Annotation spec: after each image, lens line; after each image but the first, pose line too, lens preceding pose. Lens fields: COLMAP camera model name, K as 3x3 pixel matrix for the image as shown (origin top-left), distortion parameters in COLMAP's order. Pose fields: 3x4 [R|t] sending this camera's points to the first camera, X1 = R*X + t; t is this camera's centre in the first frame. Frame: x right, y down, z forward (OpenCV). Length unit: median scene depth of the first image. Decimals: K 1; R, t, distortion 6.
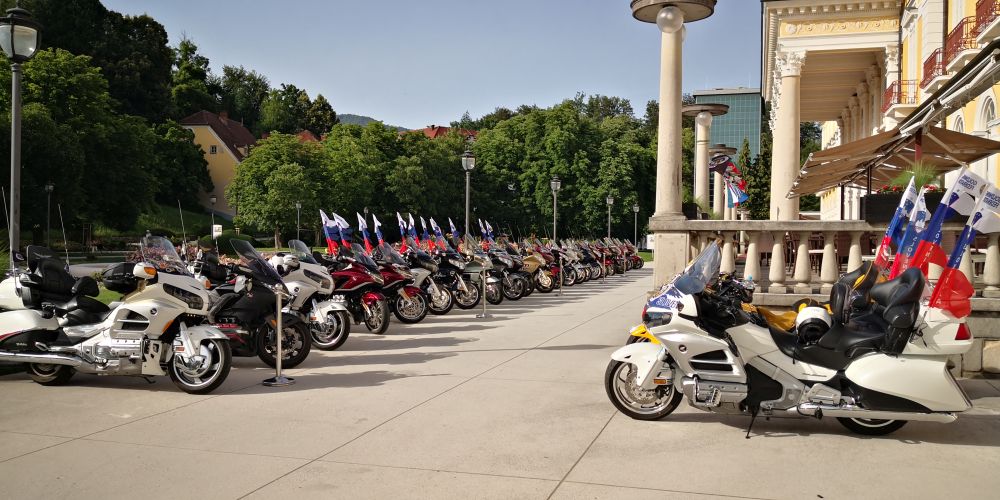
lens RADIAL K [[832.8, 0, 502.9], [0, 832.8, 236.6], [0, 0, 1]] dist [0.091817, -0.177953]
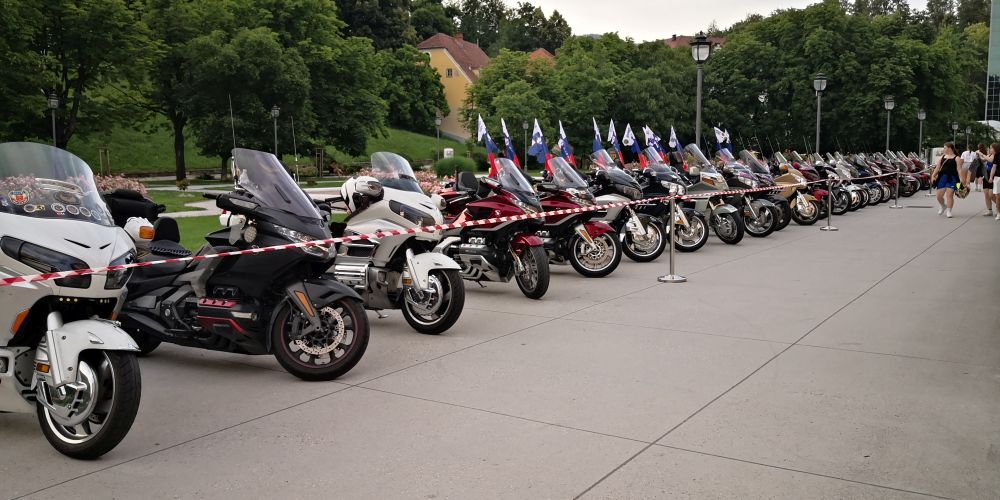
lens RADIAL K [[832.8, 0, 502.9], [0, 832.8, 236.6], [0, 0, 1]] dist [0.091817, -0.177953]
pose [[0.958538, 0.008508, -0.284838, 0.005178], [0.018167, 0.995696, 0.090878, 0.005058], [0.284386, -0.092285, 0.954258, 0.187803]]
